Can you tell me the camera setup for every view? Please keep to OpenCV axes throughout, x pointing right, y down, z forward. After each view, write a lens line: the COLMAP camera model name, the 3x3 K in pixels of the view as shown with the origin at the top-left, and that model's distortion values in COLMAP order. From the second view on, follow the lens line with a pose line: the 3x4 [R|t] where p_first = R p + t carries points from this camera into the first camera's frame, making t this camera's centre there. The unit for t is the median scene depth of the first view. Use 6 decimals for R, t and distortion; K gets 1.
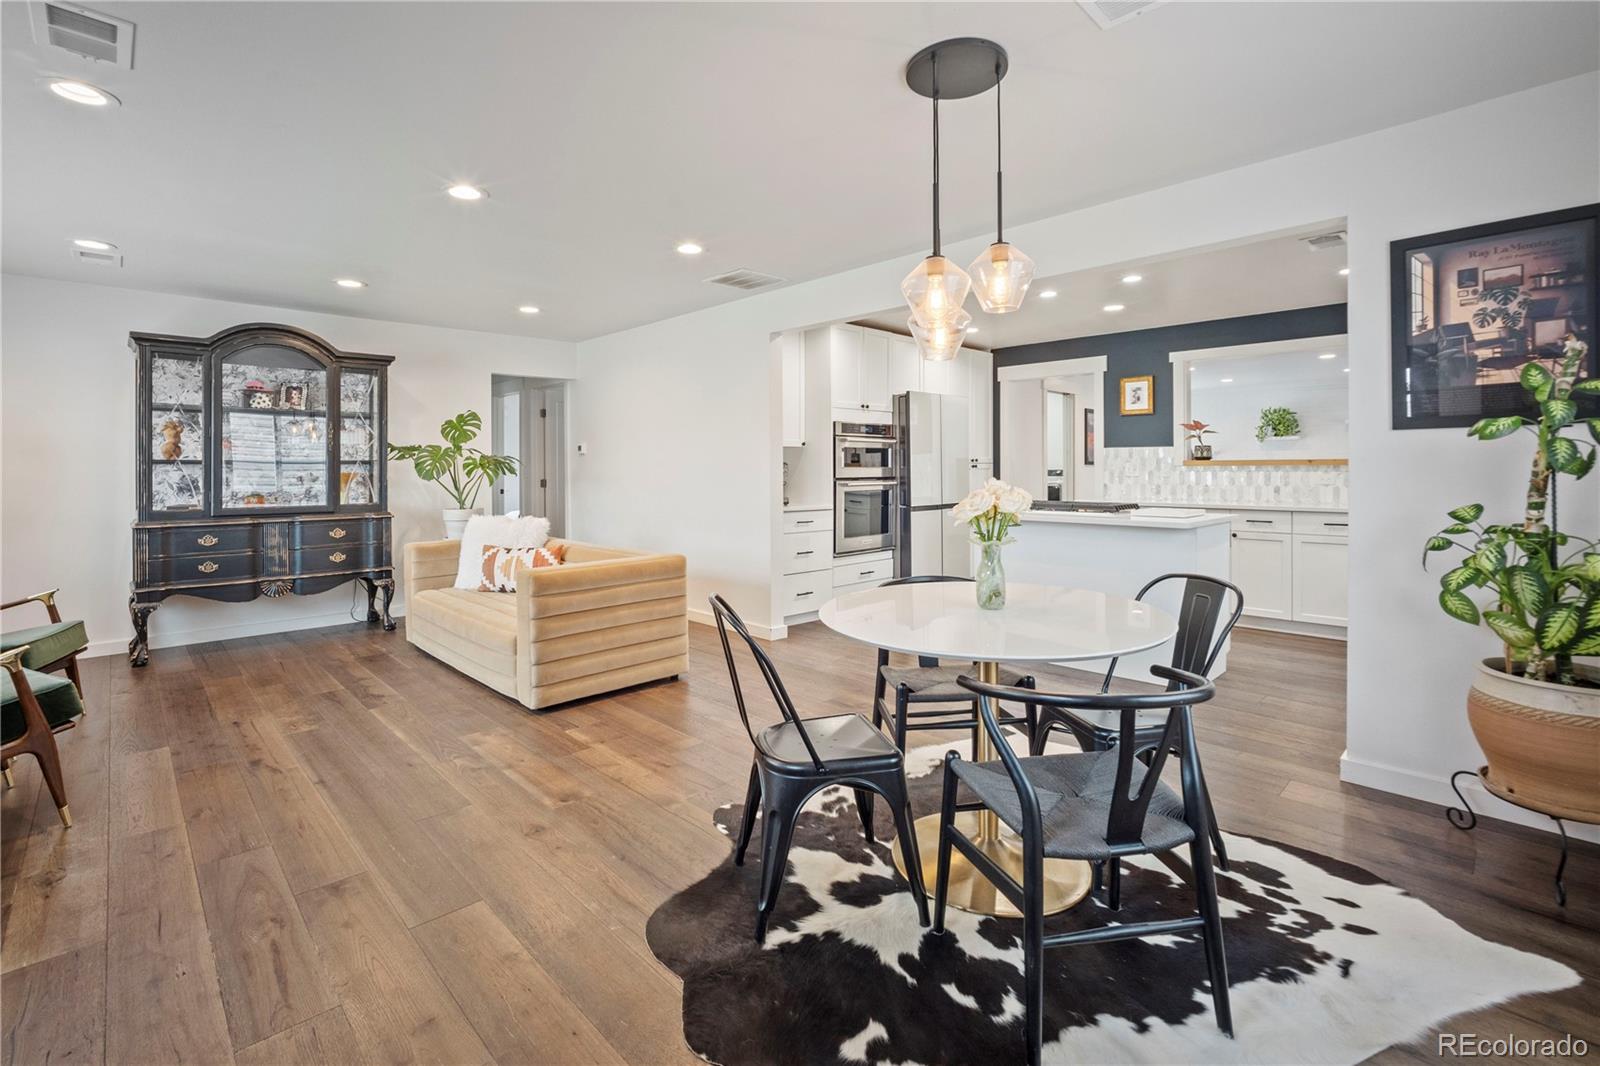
lens RADIAL K [[710.3, 0, 786.8], [0, 710.3, 474.0], [0, 0, 1]] dist [-0.026104, 0.006722]
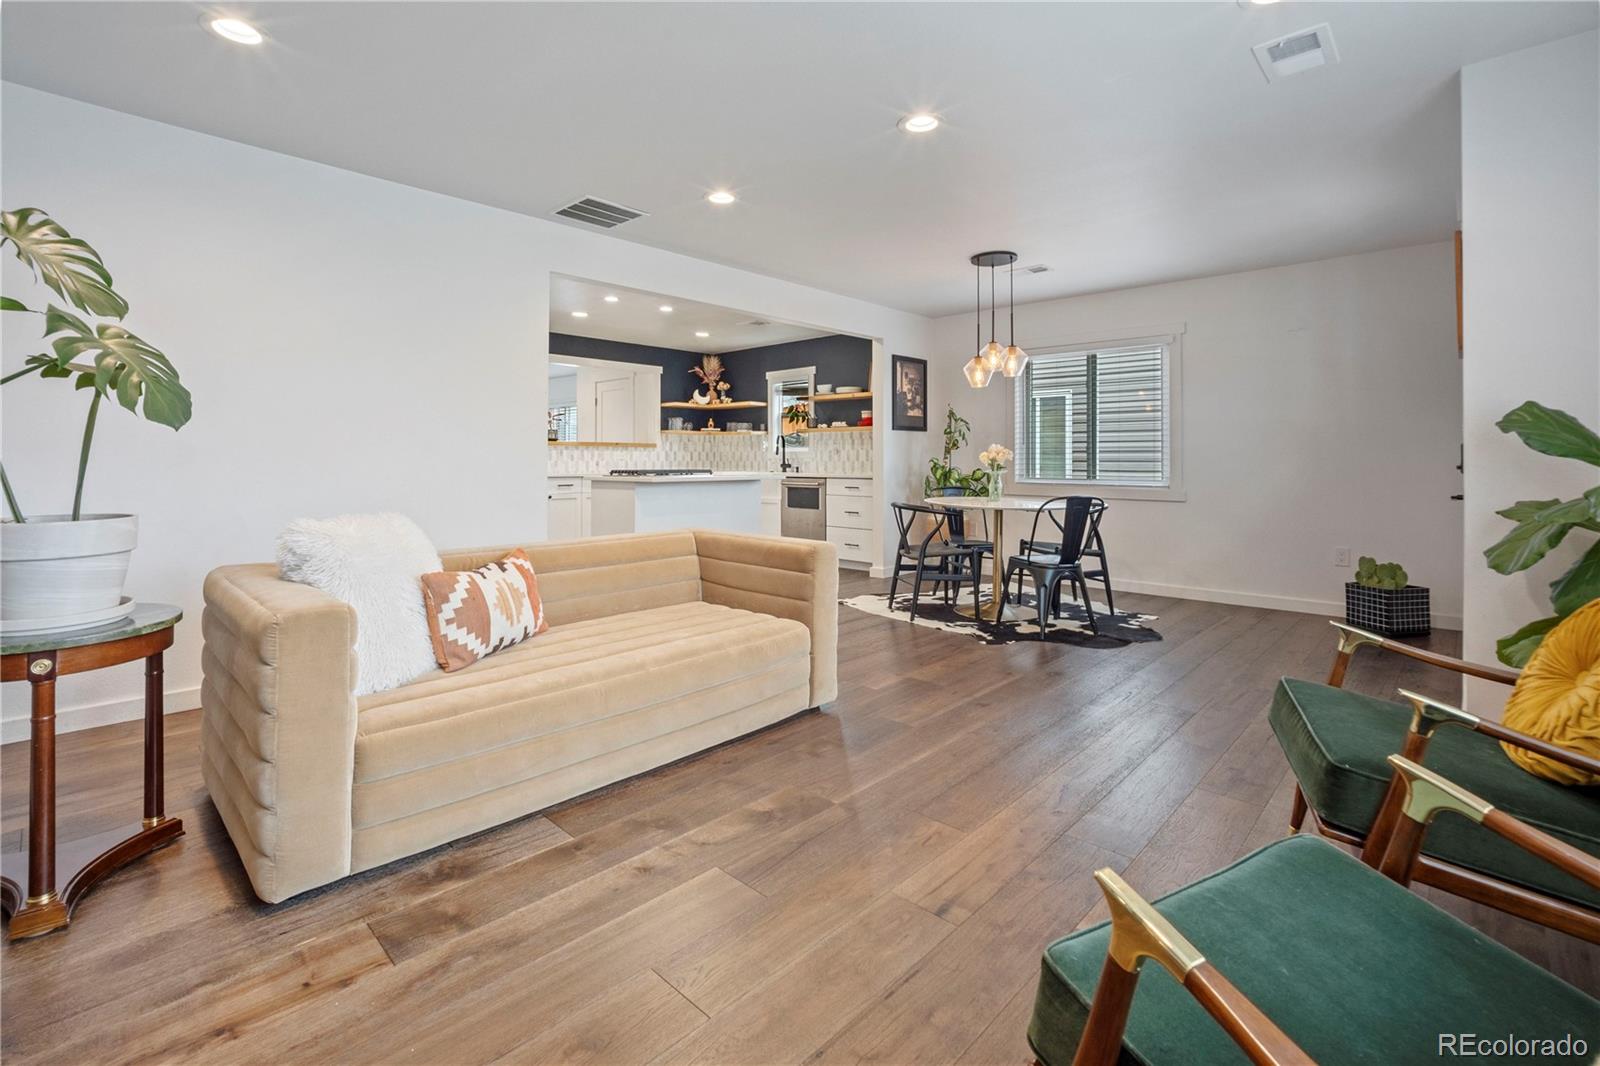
lens RADIAL K [[710.3, 0, 798.7], [0, 710.3, 450.3], [0, 0, 1]] dist [-0.026104, 0.006722]
pose [[-0.046539, 0.018754, 0.998740, -0.898264], [0.007047, 0.999805, -0.018446, 0.029609], [-0.998892, 0.006180, -0.046662, 0.792754]]
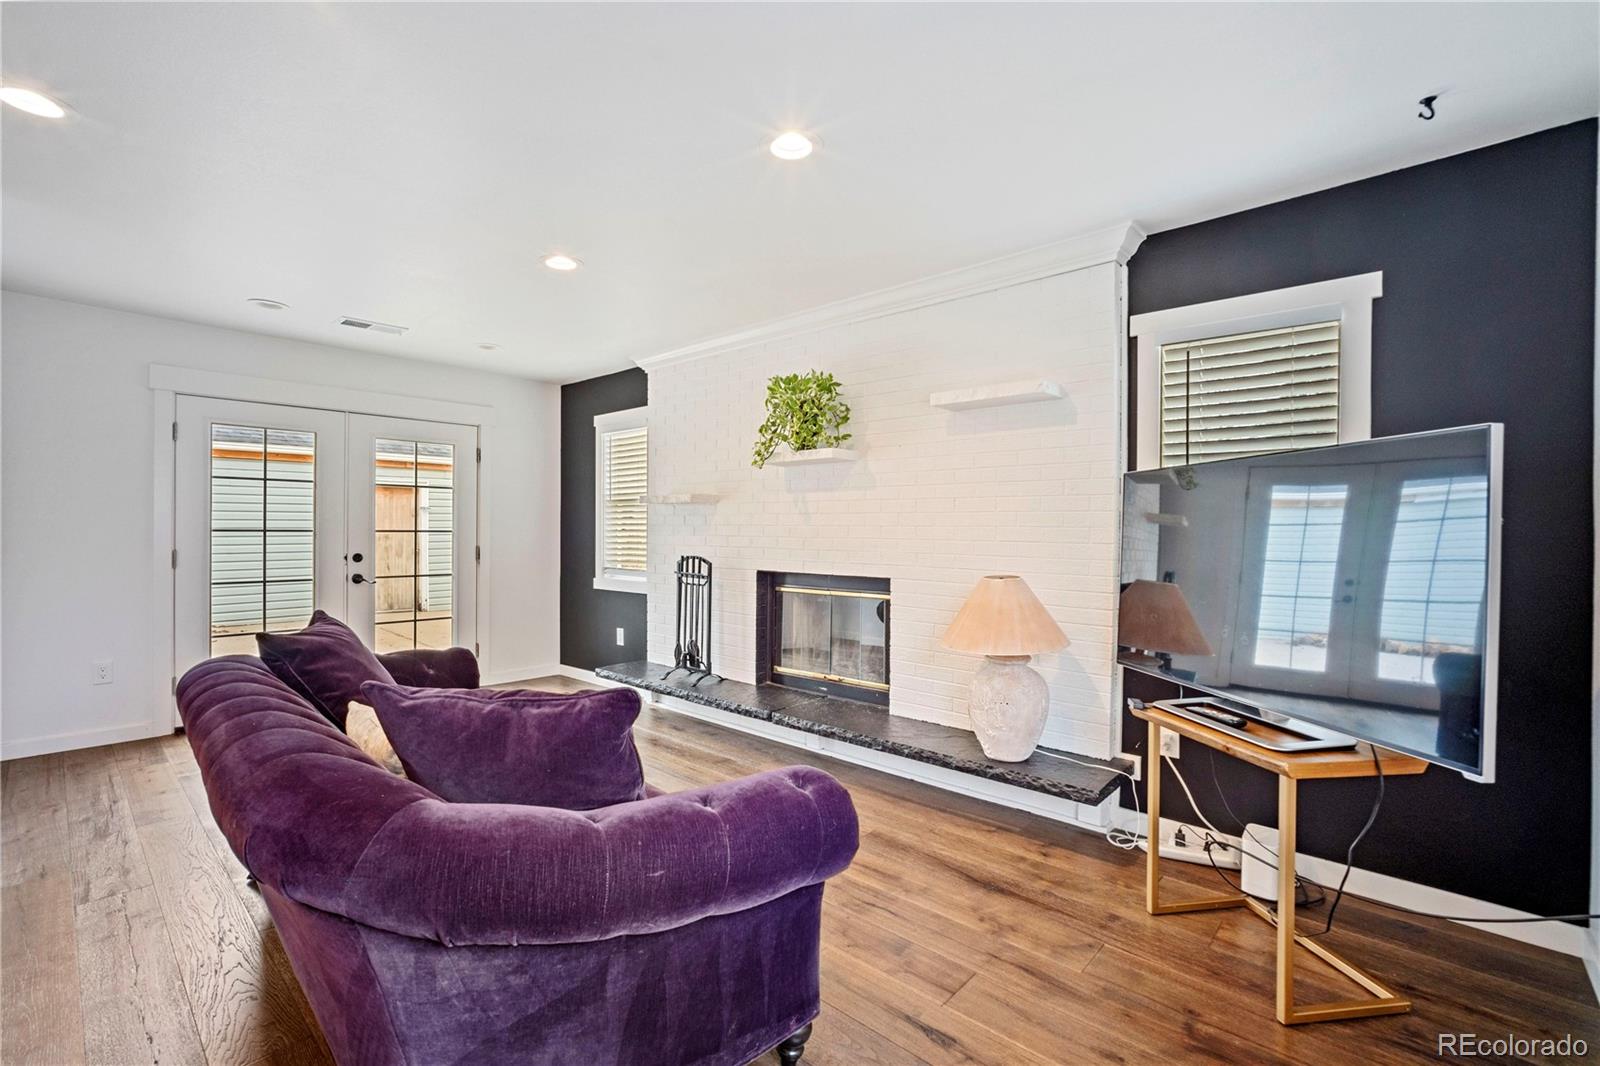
lens RADIAL K [[710.3, 0, 790.5], [0, 710.3, 533.8], [0, 0, 1]] dist [-0.026104, 0.006722]
pose [[0.998507, 0.007470, 0.054116, 1.525921], [-0.006984, 0.999934, -0.009147, -0.017004], [-0.054181, 0.008756, 0.998493, 1.434723]]
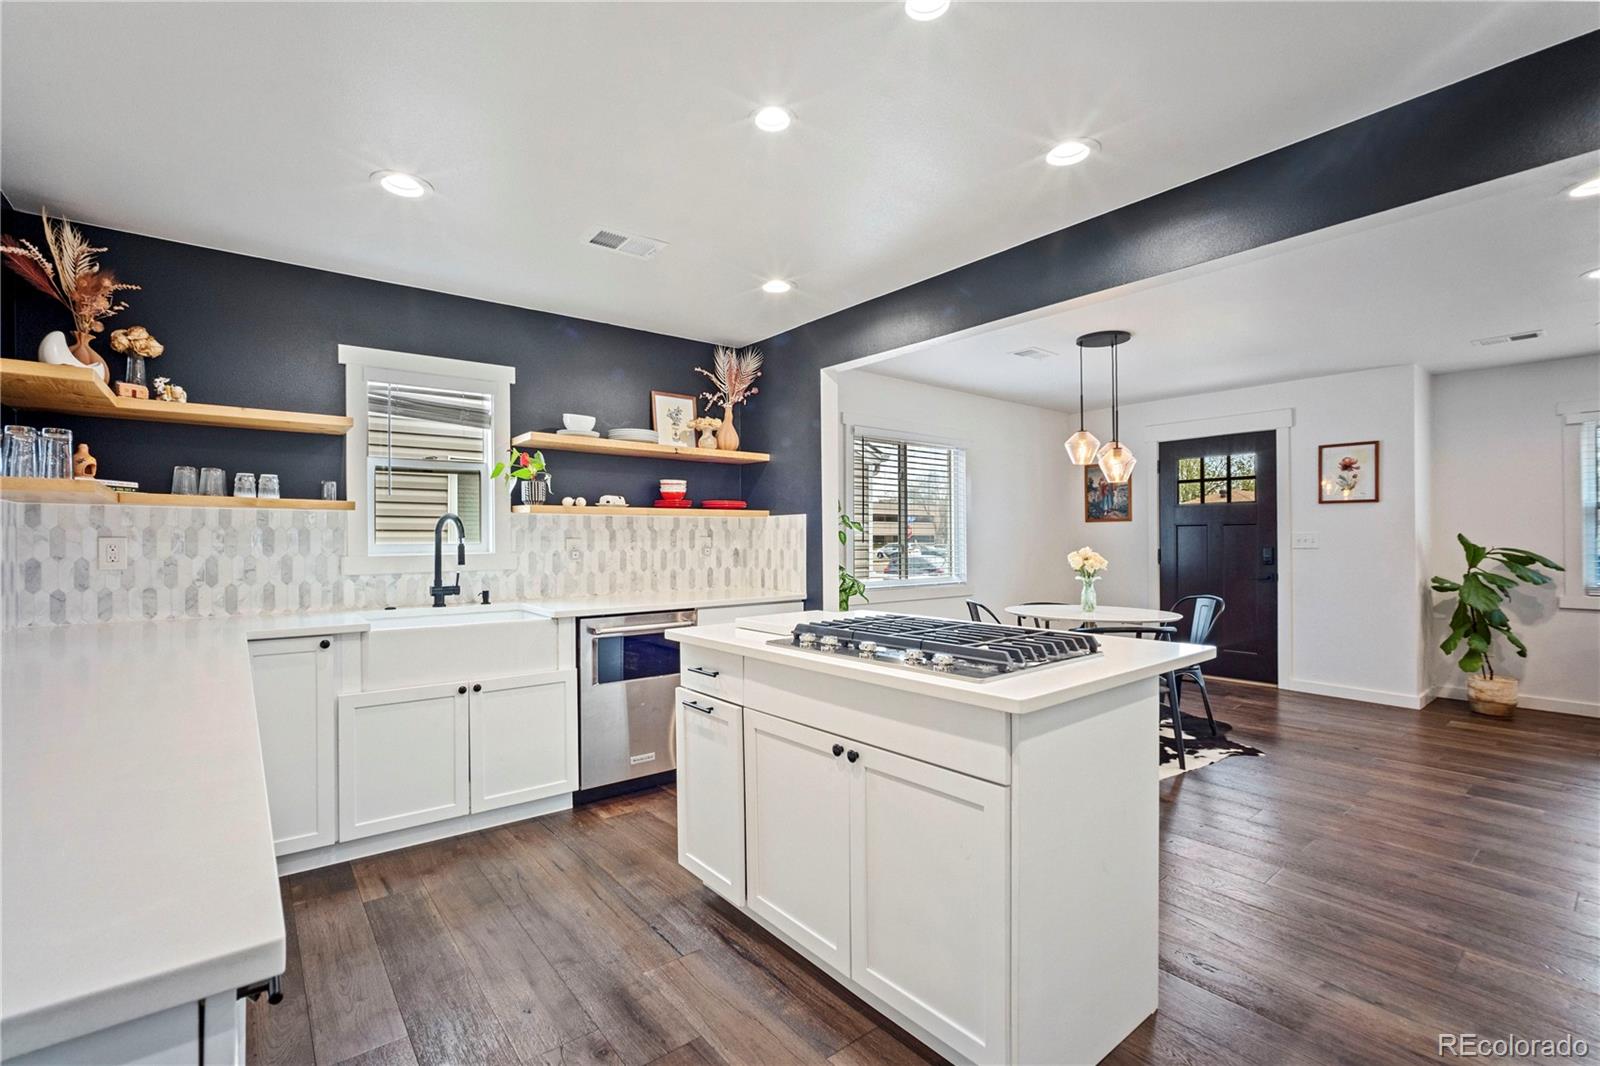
lens RADIAL K [[710.3, 0, 789.8], [0, 710.3, 535.2], [0, 0, 1]] dist [-0.026104, 0.006722]
pose [[-0.995474, 0.008213, 0.094679, 0.438288], [0.008531, 0.999959, 0.002956, -0.019810], [-0.094651, 0.003750, -0.995503, 1.421993]]
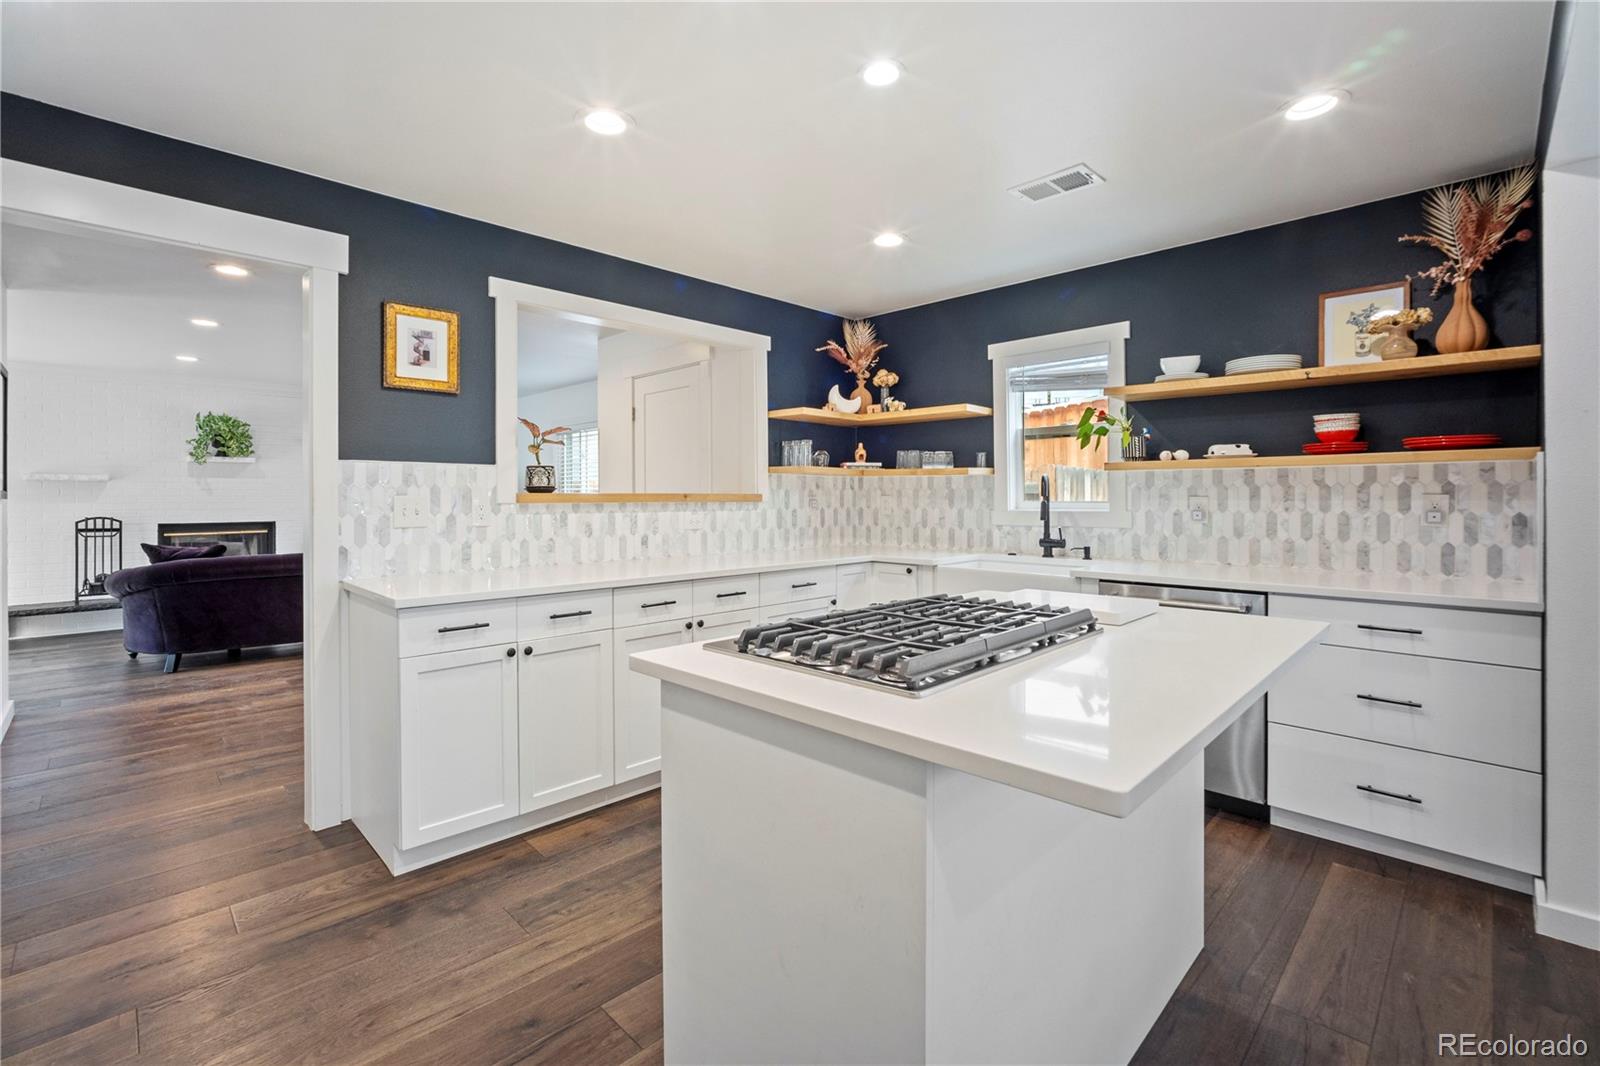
lens RADIAL K [[710.3, 0, 789.4], [0, 710.3, 496.6], [0, 0, 1]] dist [-0.026104, 0.006722]
pose [[-0.008027, 0.005031, 0.999955, 0.057538], [0.009083, 0.999946, -0.004958, -0.015874], [-0.999927, 0.009043, -0.008072, 1.045611]]
